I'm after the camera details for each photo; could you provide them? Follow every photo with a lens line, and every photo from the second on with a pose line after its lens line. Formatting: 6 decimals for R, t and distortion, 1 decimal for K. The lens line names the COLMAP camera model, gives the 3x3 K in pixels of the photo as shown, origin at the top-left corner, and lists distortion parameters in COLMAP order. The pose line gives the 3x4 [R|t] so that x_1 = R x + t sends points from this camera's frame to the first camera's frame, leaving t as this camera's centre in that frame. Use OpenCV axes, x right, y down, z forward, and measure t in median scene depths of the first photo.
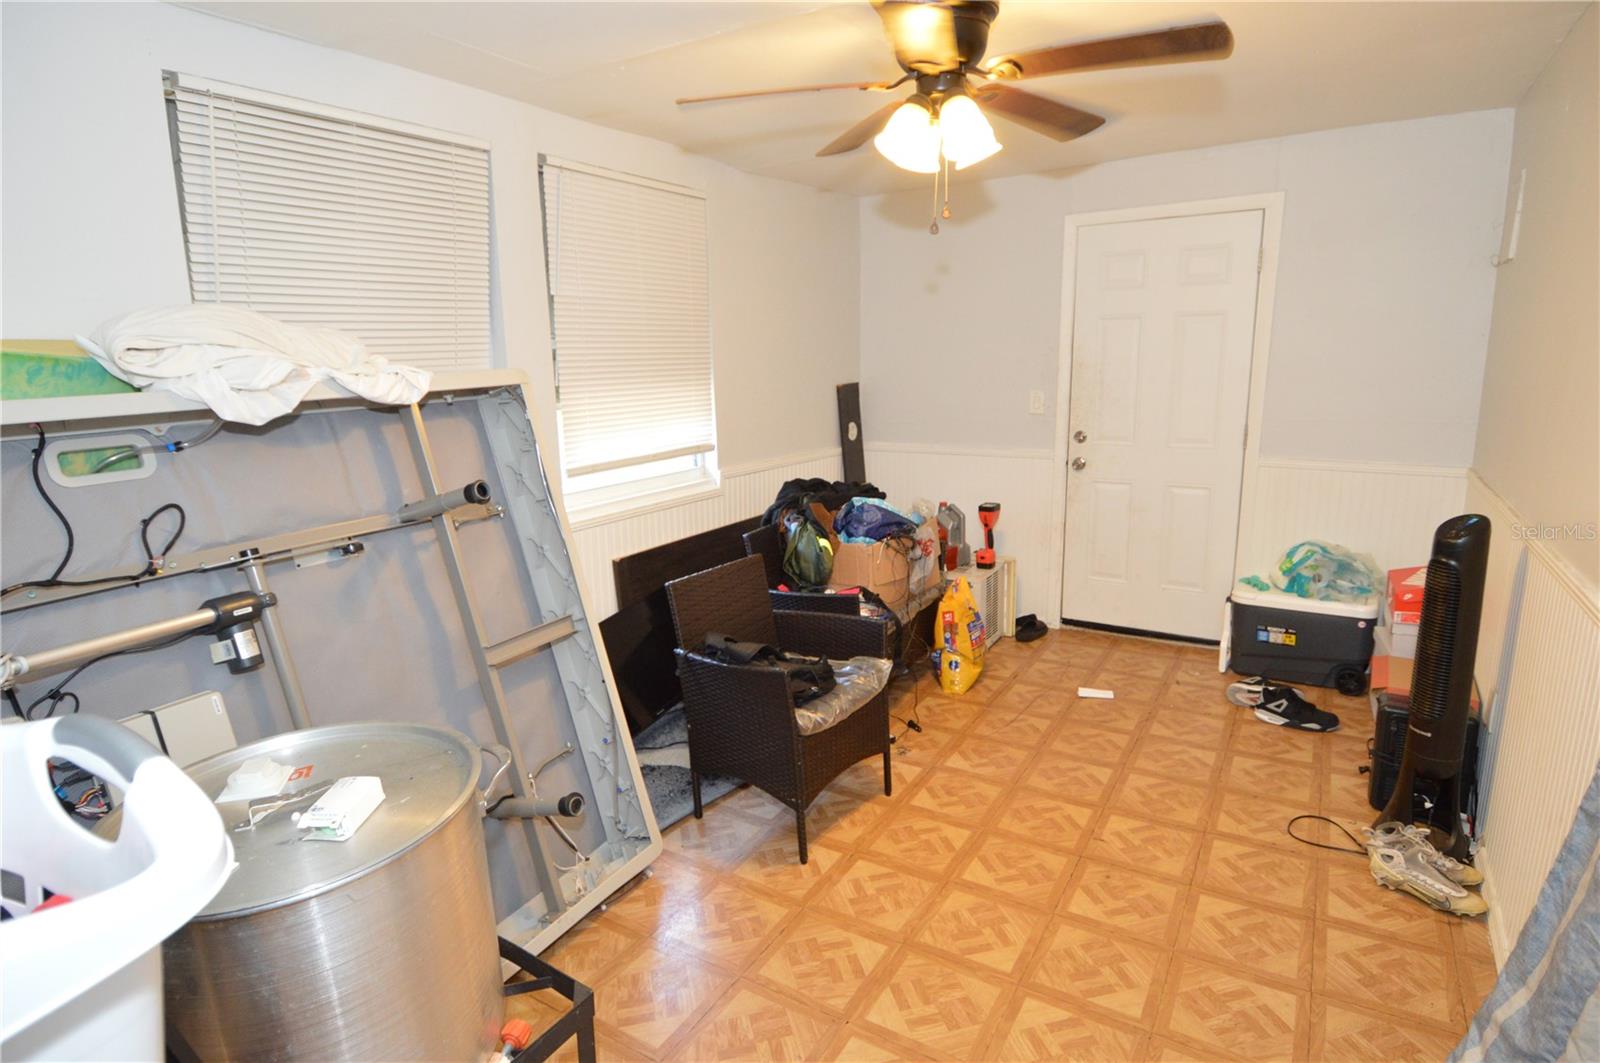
lens RADIAL K [[870.0, 0, 807.4], [0, 870.0, 519.3], [0, 0, 1]] dist [0.021227, -0.033354]
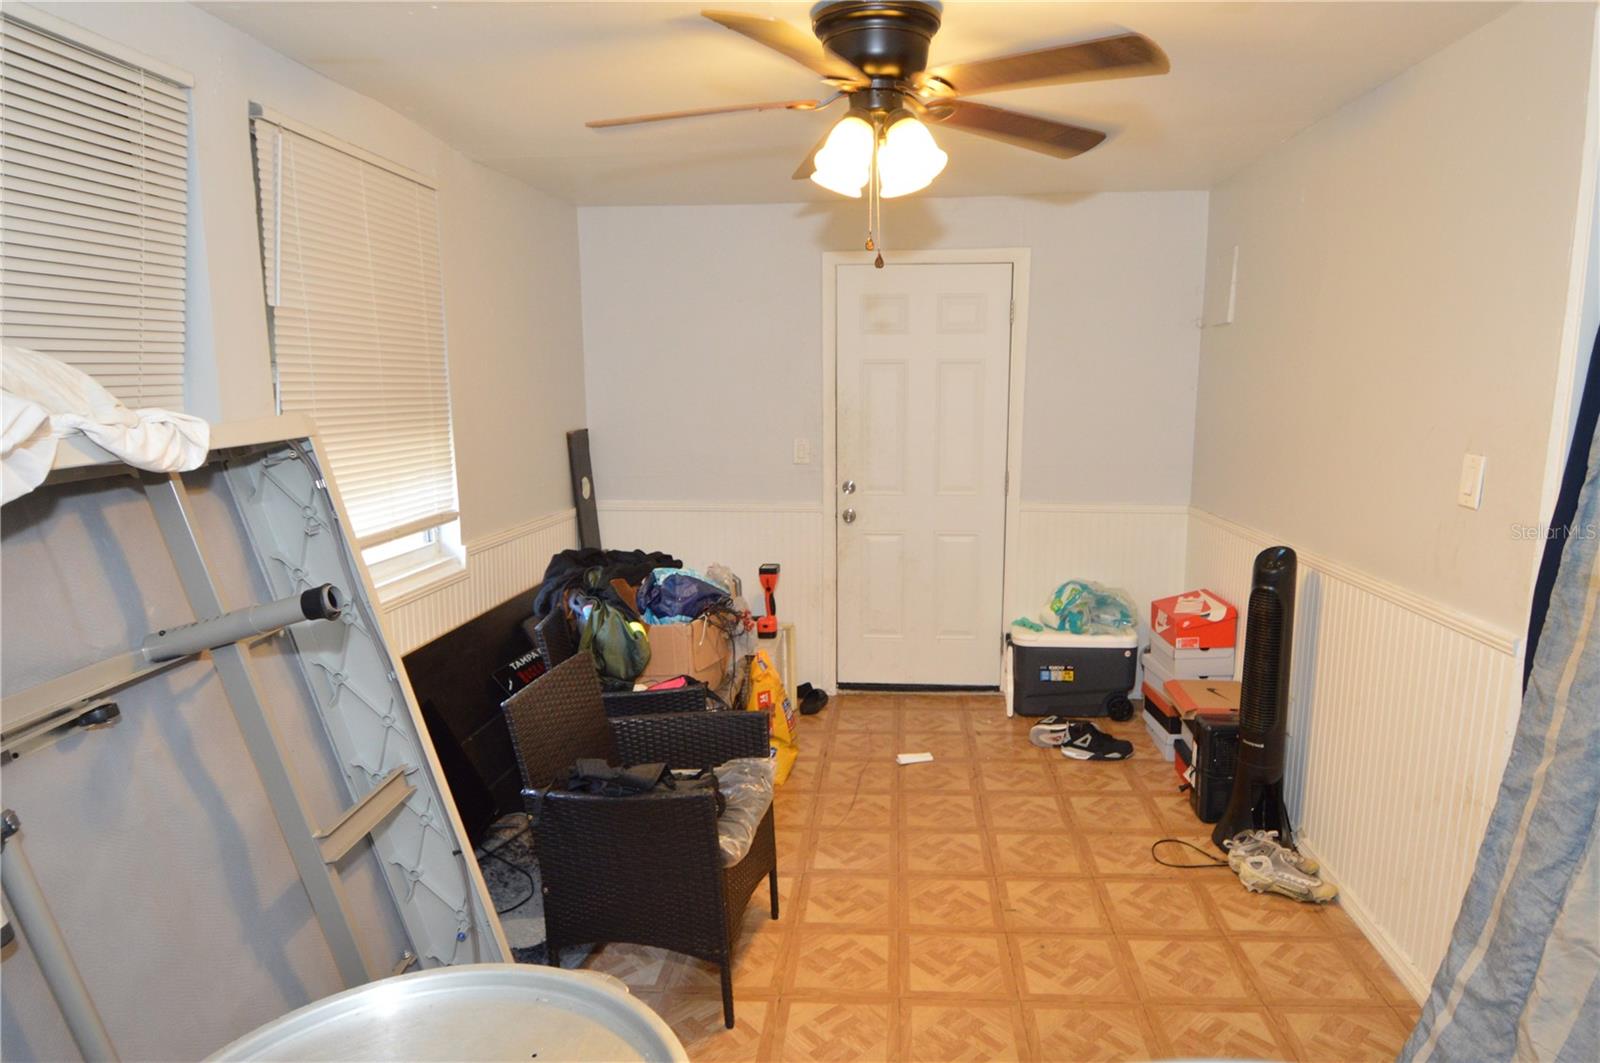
lens RADIAL K [[974.1, 0, 869.9], [0, 974.1, 546.0], [0, 0, 1]] dist [0.040230, -0.071926]
pose [[0.875180, -0.058382, 0.480261, -0.238580], [0.074211, 0.997144, -0.014019, -0.020891], [-0.478071, 0.047909, 0.877013, 0.098847]]
